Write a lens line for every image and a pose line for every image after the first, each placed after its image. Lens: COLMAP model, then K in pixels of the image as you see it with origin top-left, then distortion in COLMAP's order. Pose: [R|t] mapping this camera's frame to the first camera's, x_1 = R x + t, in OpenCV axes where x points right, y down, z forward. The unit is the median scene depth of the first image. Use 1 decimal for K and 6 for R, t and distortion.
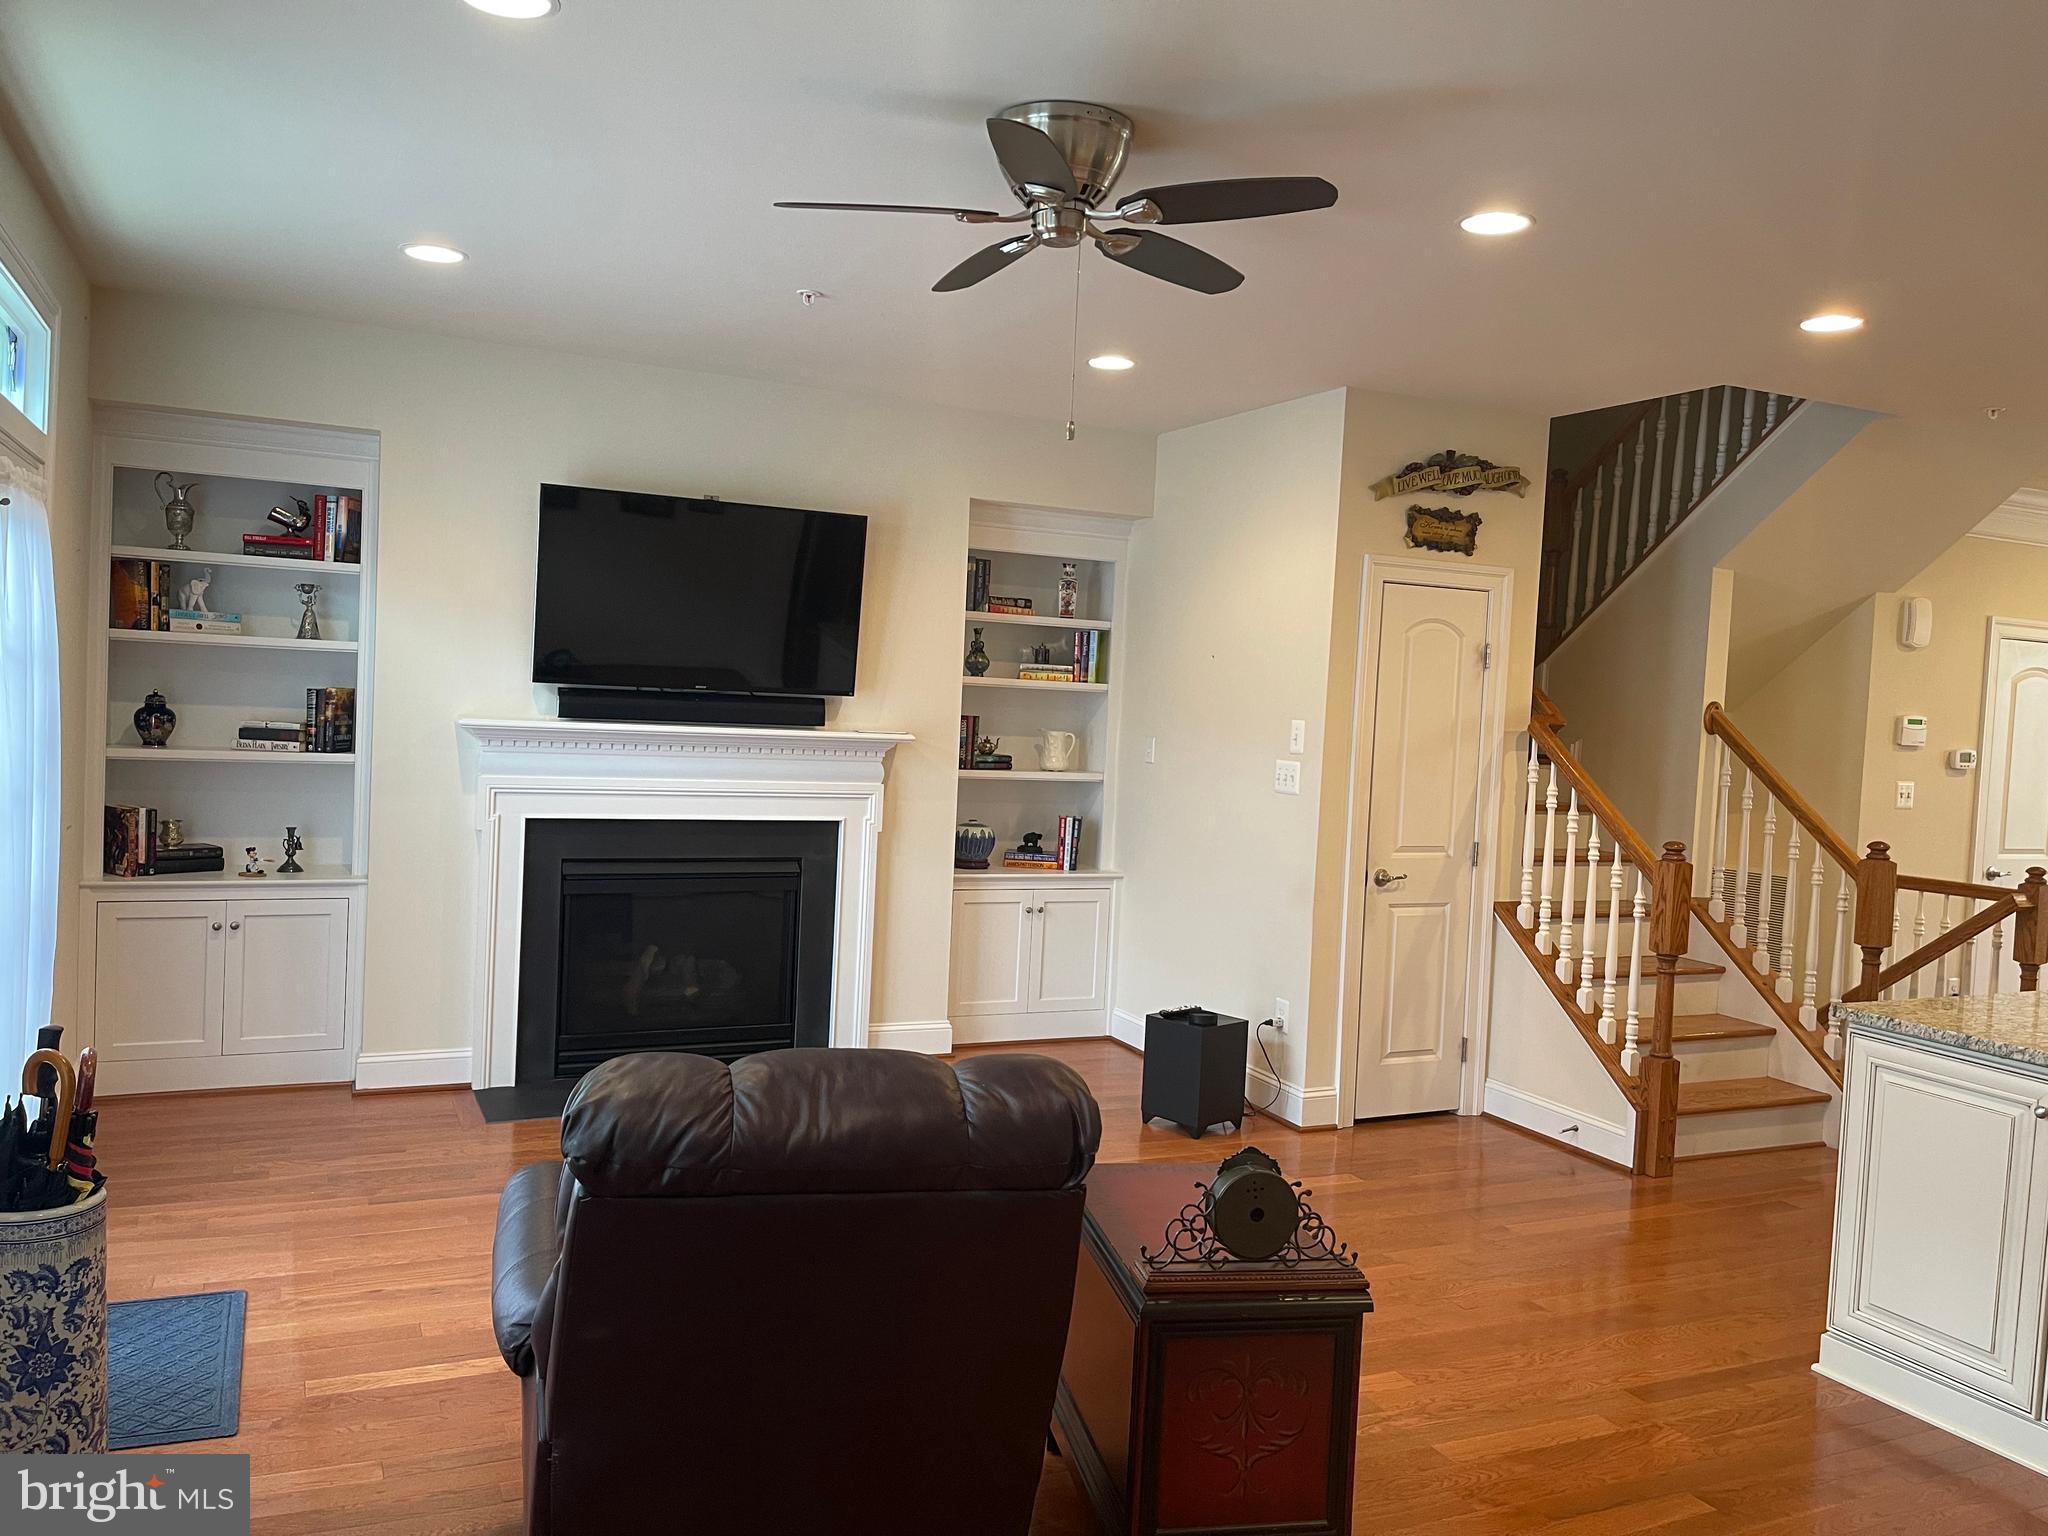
lens RADIAL K [[1545.4, 0, 1035.3], [0, 1545.4, 771.6], [0, 0, 1]] dist [0.068442, -0.084235]
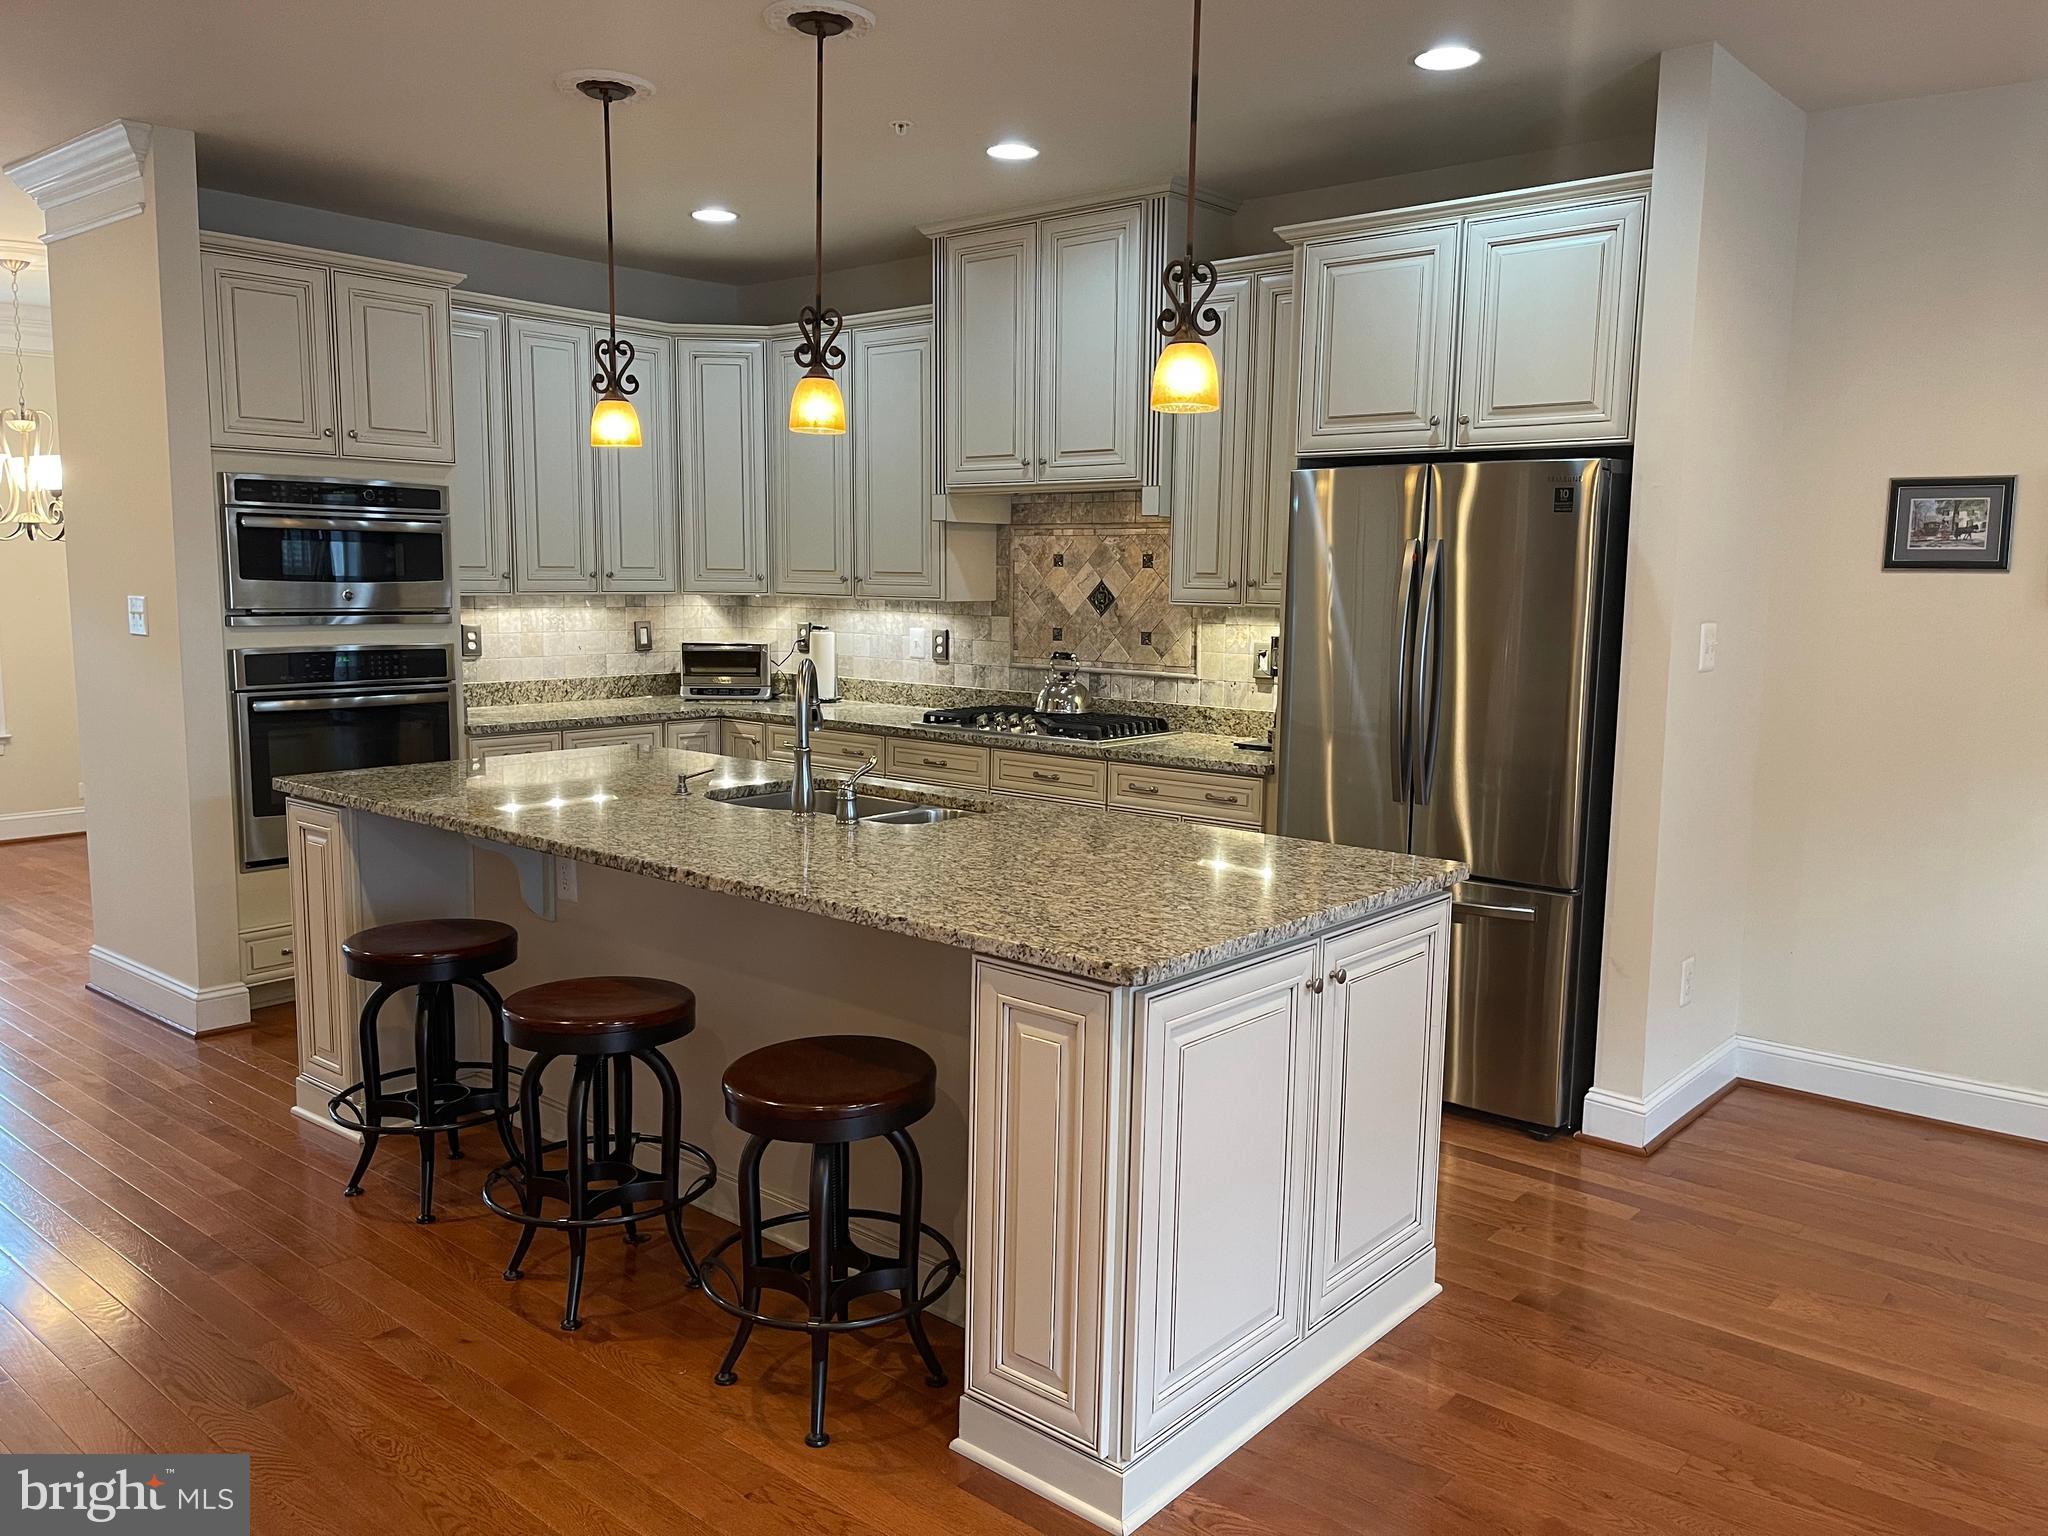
lens RADIAL K [[1545.4, 0, 1032.5], [0, 1545.4, 775.0], [0, 0, 1]] dist [0.068442, -0.084235]
pose [[-0.409292, -0.172100, 0.896026, 0.000495], [0.011626, 0.980986, 0.193729, -0.027322], [-0.912330, 0.089708, -0.399509, 0.835302]]
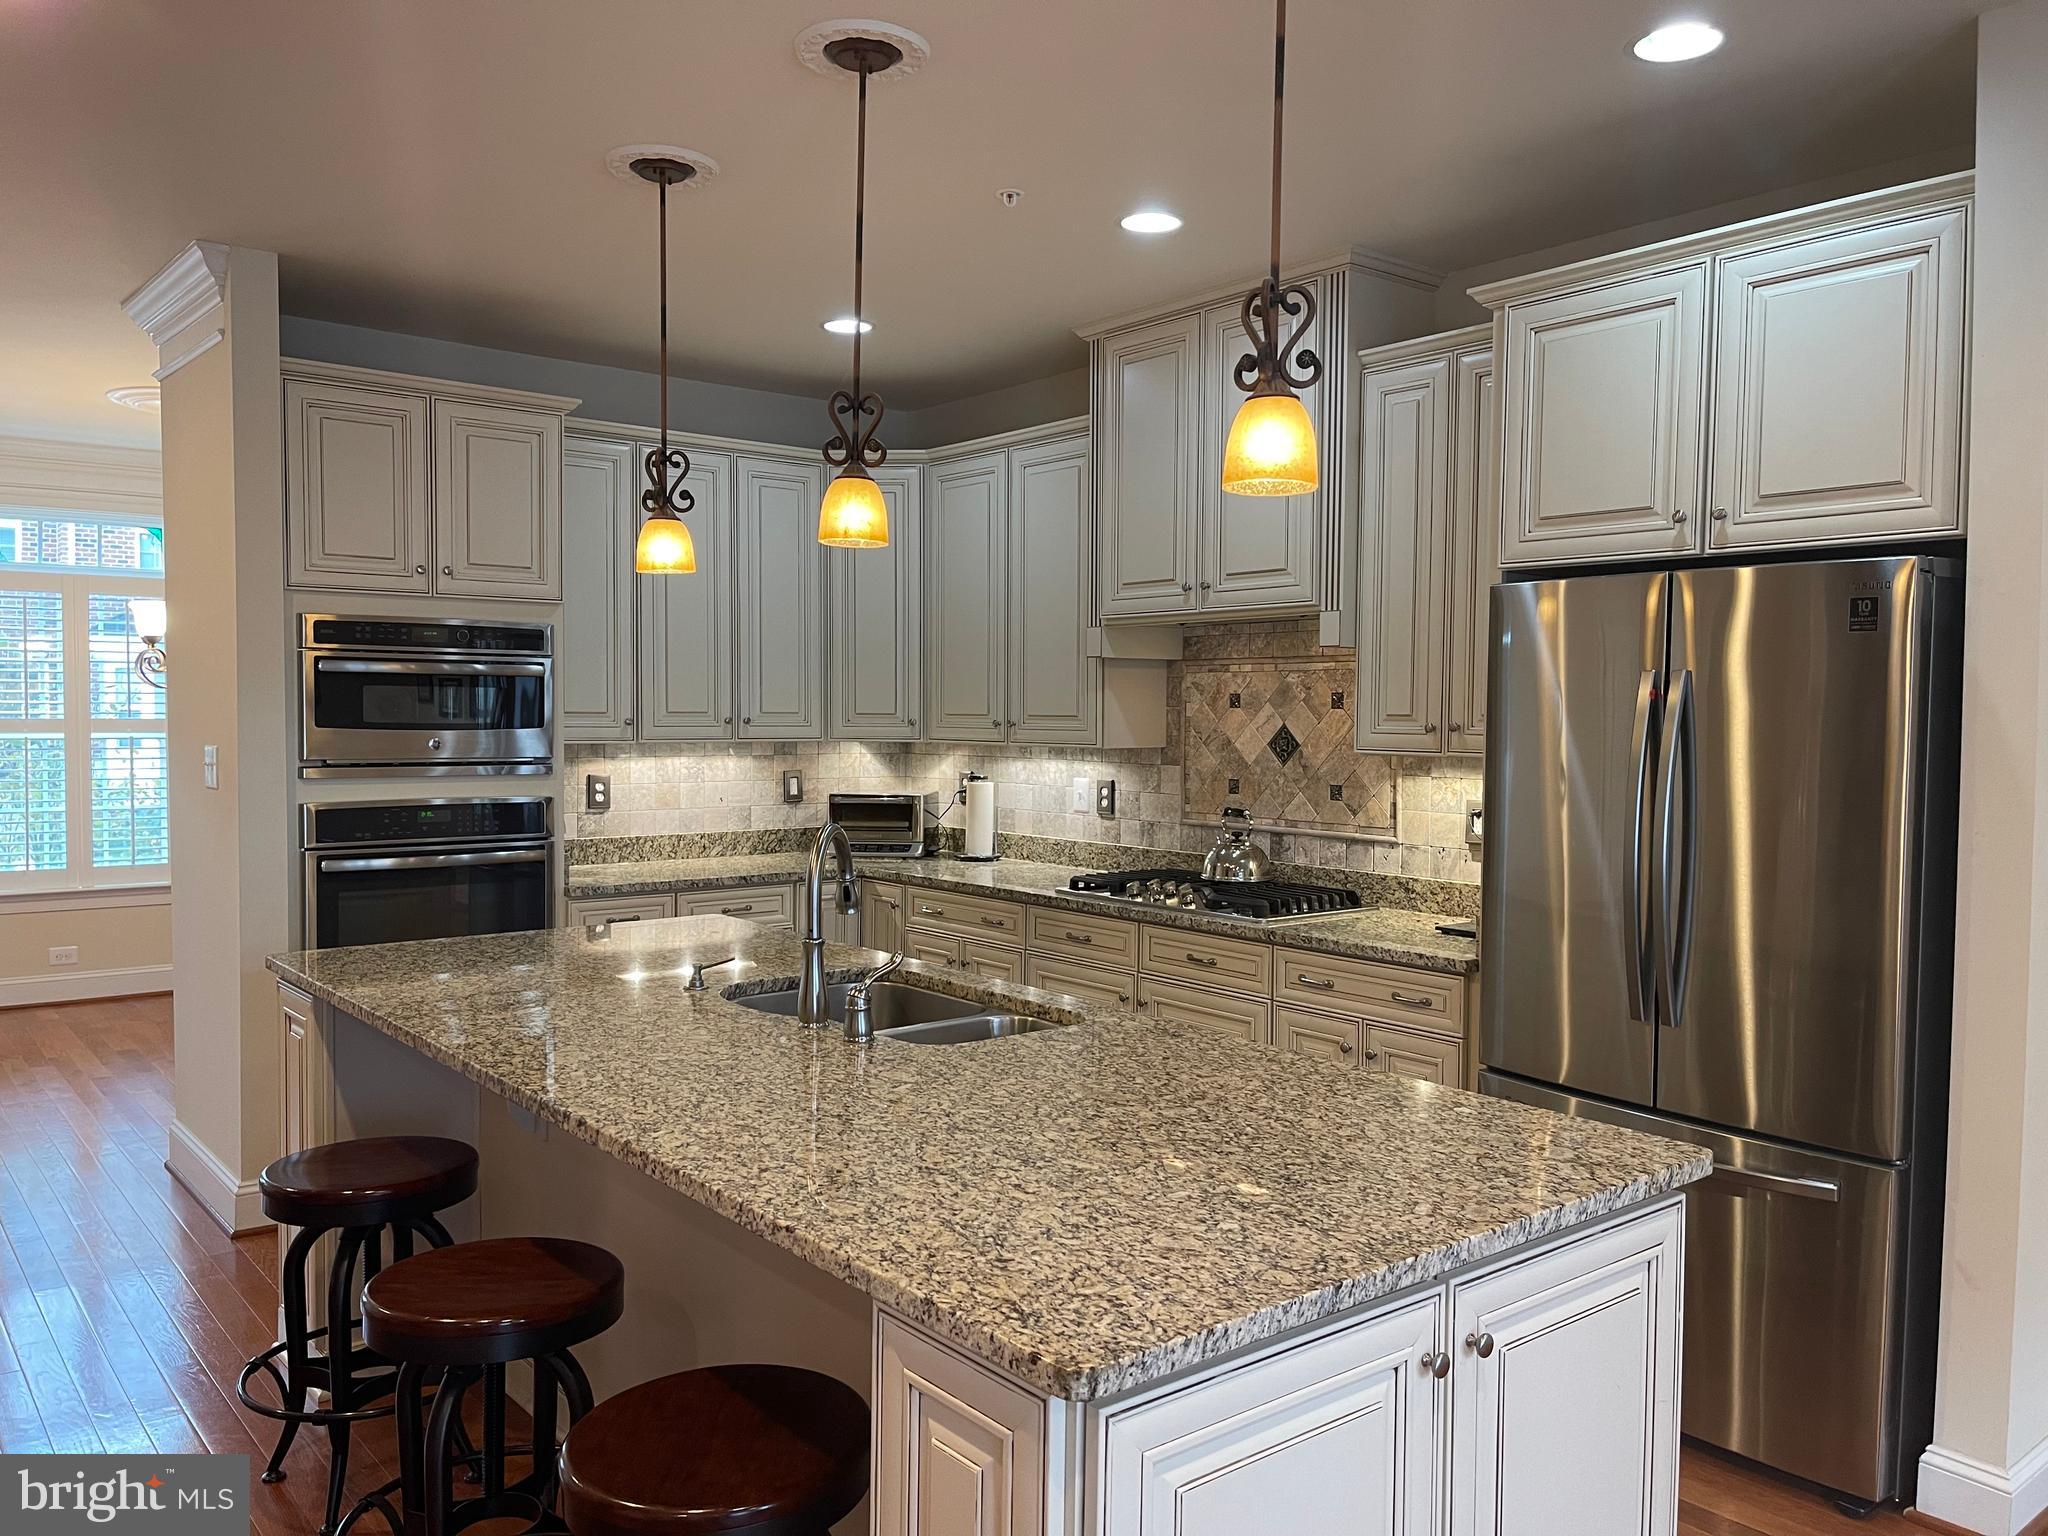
lens RADIAL K [[1545.4, 0, 1030.8], [0, 1545.4, 774.1], [0, 0, 1]] dist [0.068442, -0.084235]
pose [[-0.237728, -0.089905, 0.967162, 0.114818], [0.027115, 0.994705, 0.099130, -0.016495], [-0.970953, 0.049790, -0.234032, 0.715602]]
